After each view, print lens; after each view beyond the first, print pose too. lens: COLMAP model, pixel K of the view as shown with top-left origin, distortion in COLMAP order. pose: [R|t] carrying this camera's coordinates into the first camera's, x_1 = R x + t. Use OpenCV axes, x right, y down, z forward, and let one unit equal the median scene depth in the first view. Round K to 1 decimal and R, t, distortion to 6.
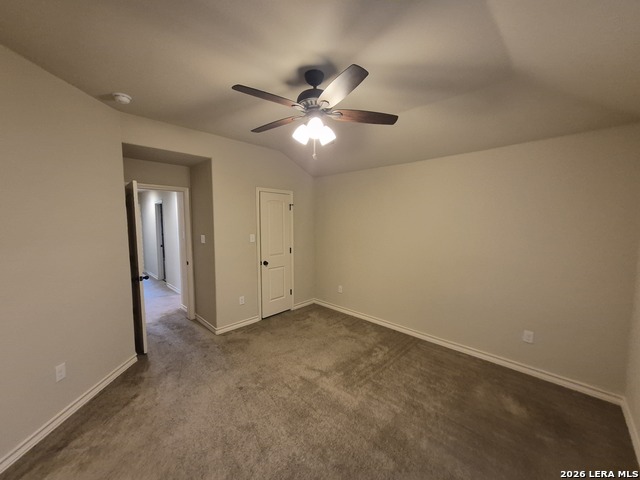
lens RADIAL K [[251.9, 0, 315.4], [0, 251.9, 242.6], [0, 0, 1]] dist [0.008860, -0.000331]
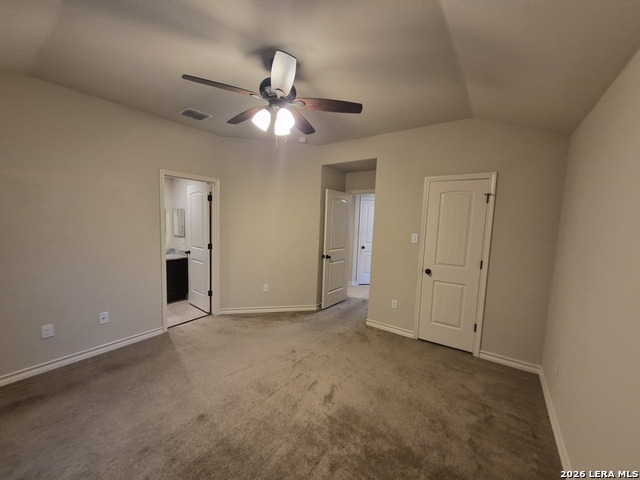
lens RADIAL K [[251.9, 0, 315.4], [0, 251.9, 242.6], [0, 0, 1]] dist [0.008860, -0.000331]
pose [[0.149452, 0.094760, -0.984218, 0.553044], [-0.112046, 0.990608, 0.078362, -0.034370], [0.982400, 0.098567, 0.158666, 0.548448]]
